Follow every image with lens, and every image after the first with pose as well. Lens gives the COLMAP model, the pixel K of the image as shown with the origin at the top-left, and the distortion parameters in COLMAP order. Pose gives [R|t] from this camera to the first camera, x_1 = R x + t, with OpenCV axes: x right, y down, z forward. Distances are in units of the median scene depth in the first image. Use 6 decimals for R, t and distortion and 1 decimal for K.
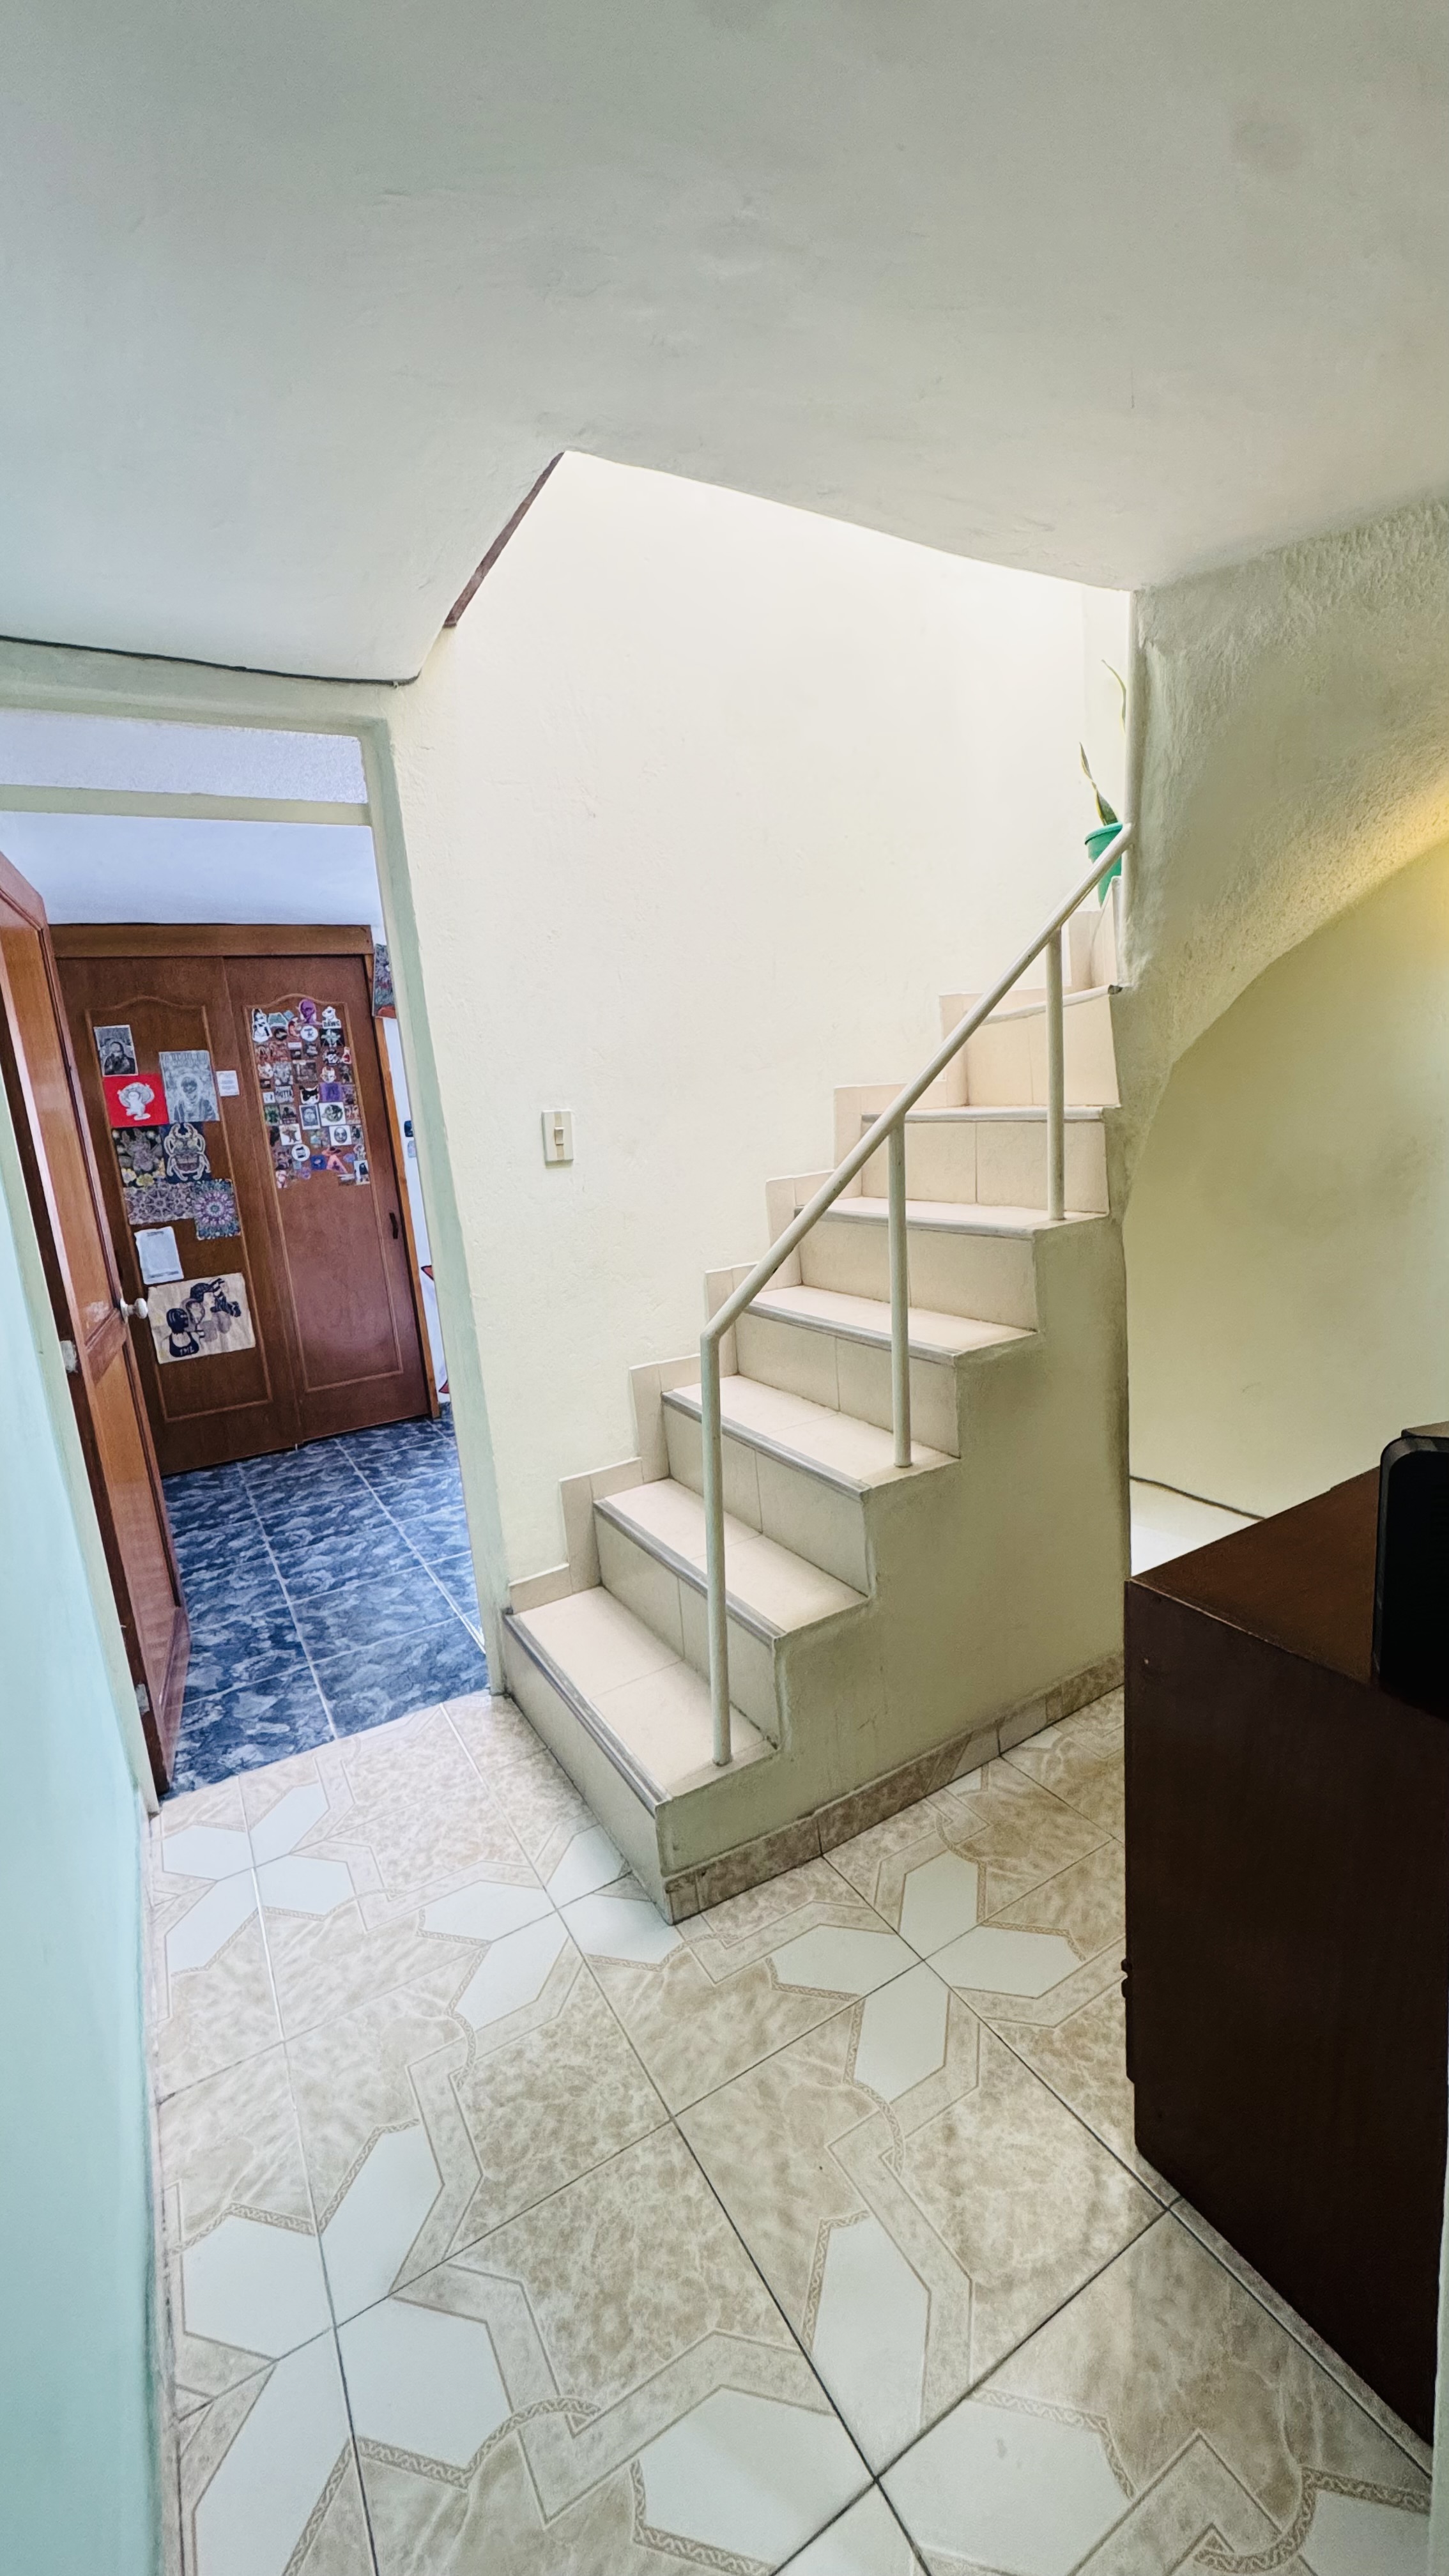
lens RADIAL K [[1028.5, 0, 731.5], [0, 1028.5, 1304.8], [0, 0, 1]] dist [-0.003920, 0.000112]
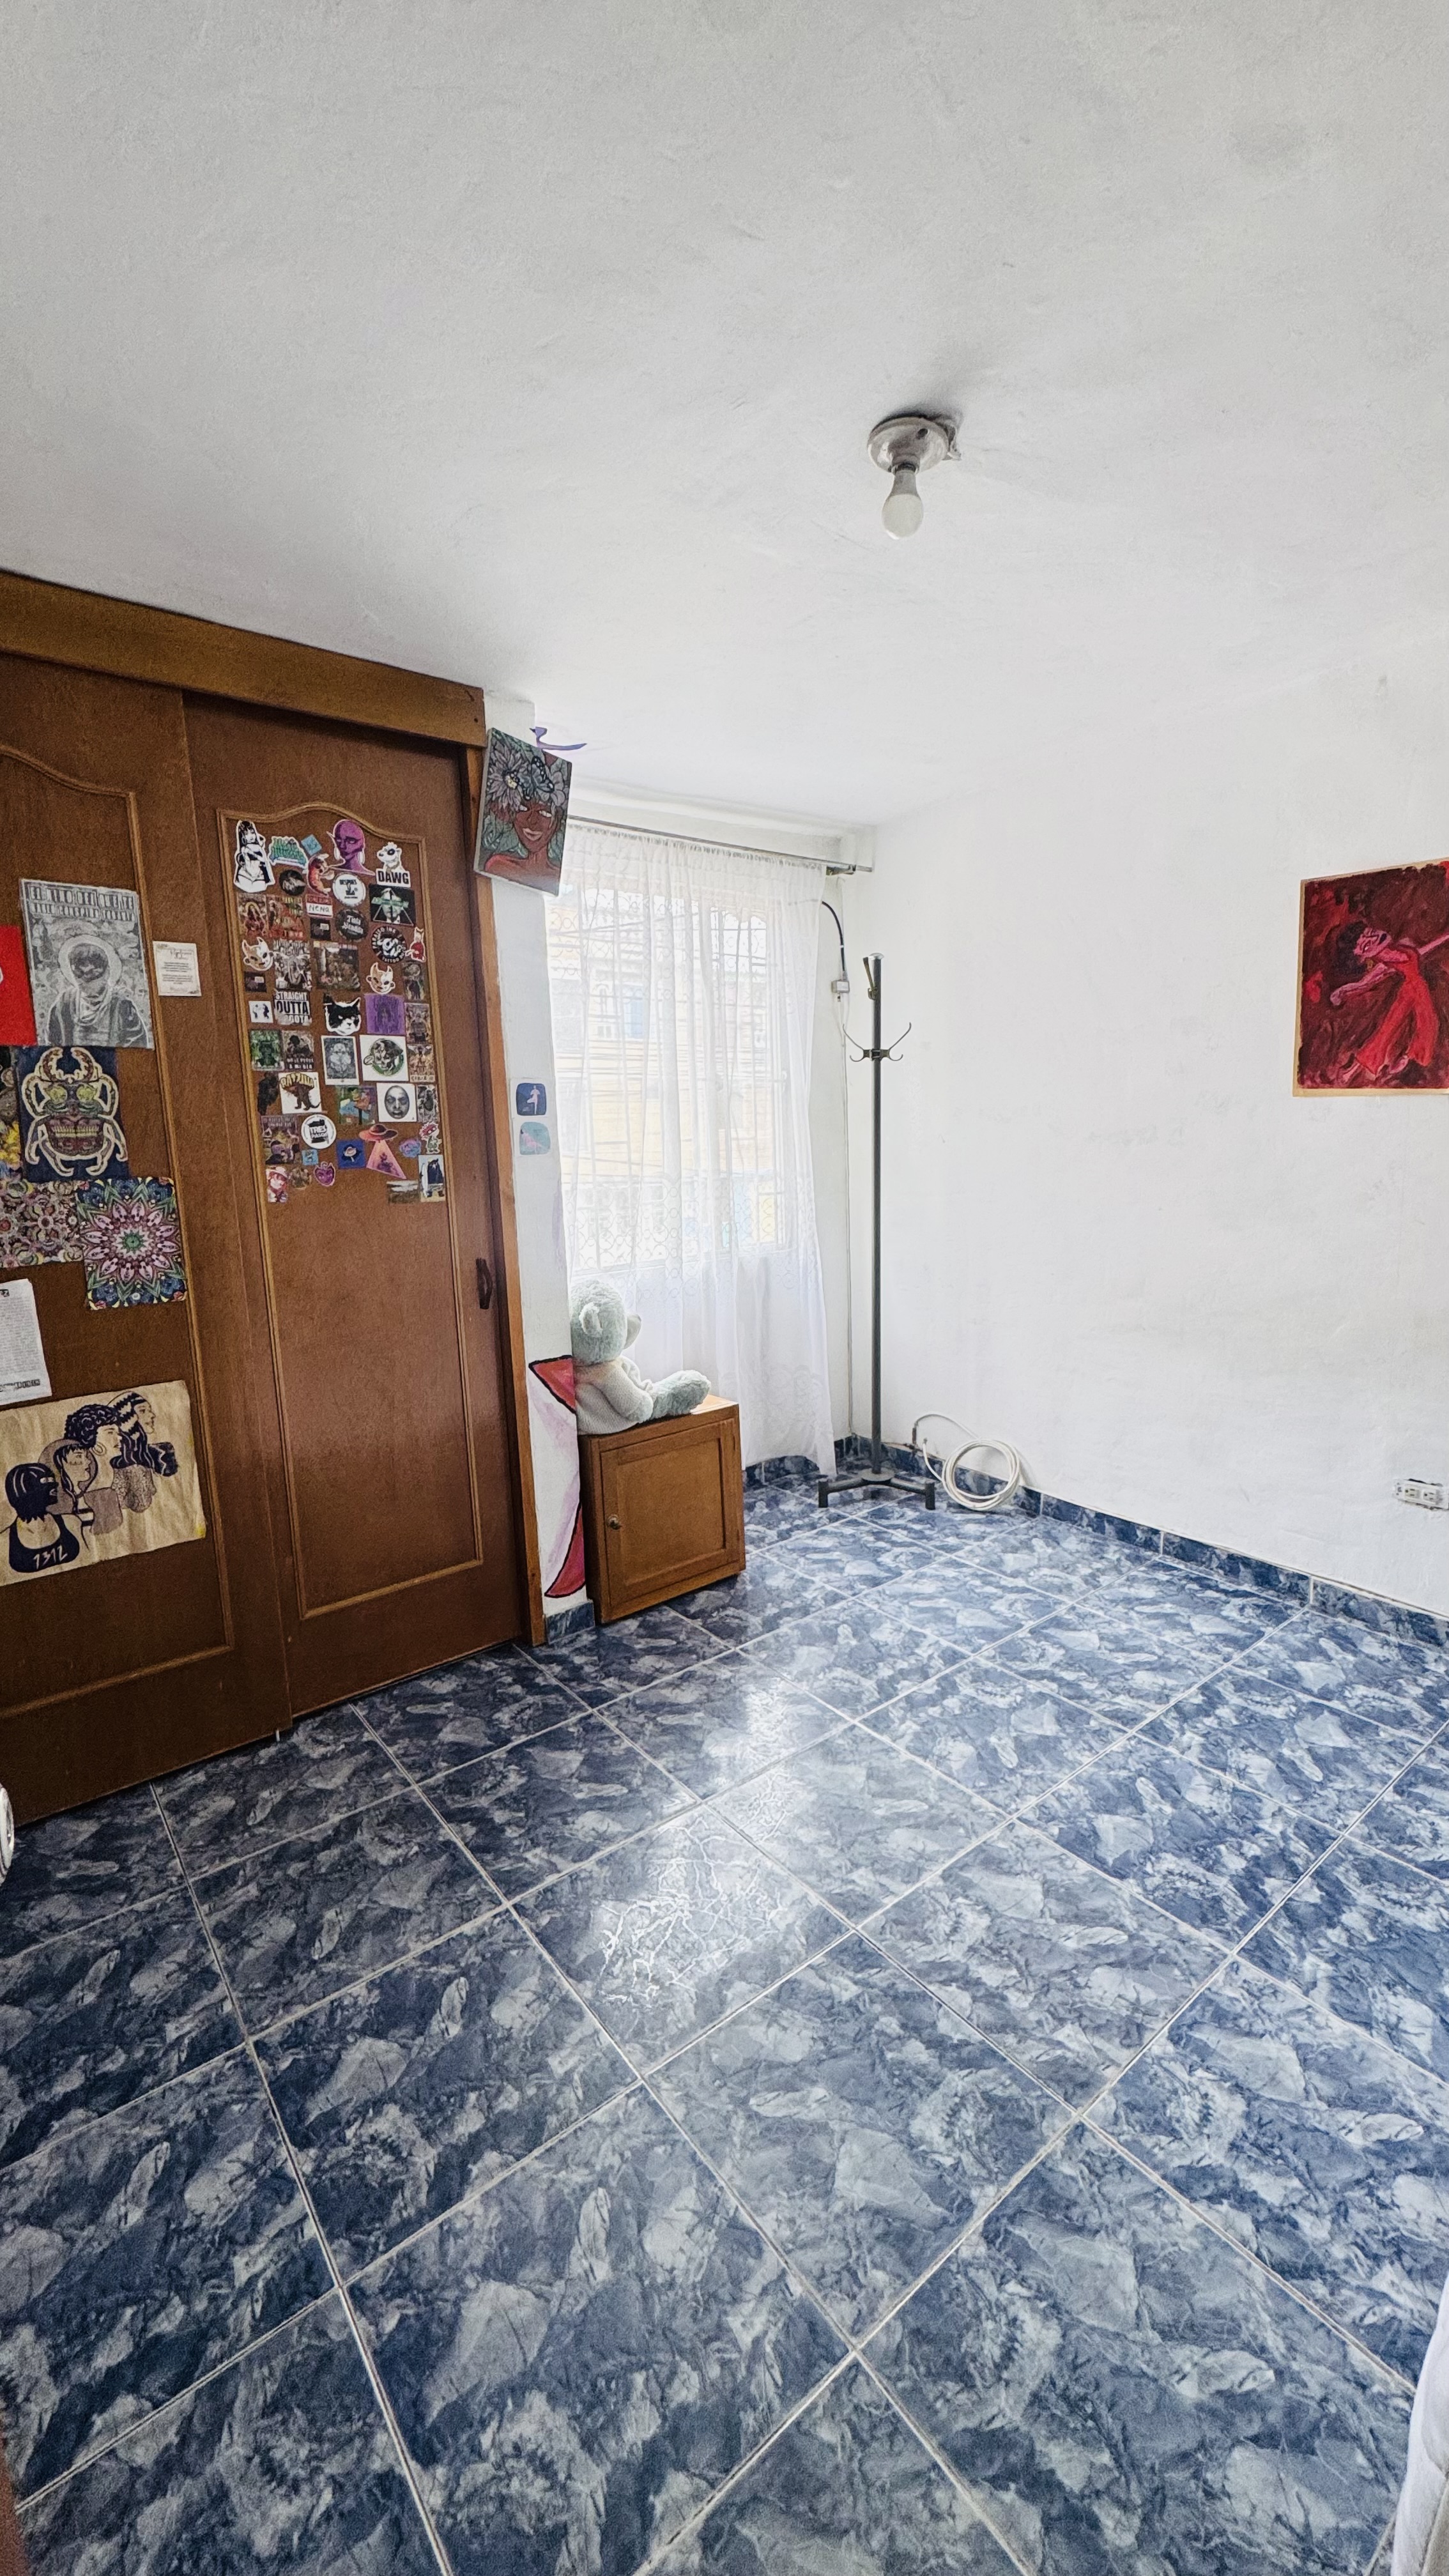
lens RADIAL K [[1028.5, 0, 730.8], [0, 1028.5, 1303.6], [0, 0, 1]] dist [-0.003920, 0.000112]
pose [[0.990544, 0.024378, 0.135016, -0.298326], [-0.018499, 0.998832, -0.044633, -0.050238], [-0.135946, 0.041713, 0.989838, 0.510294]]
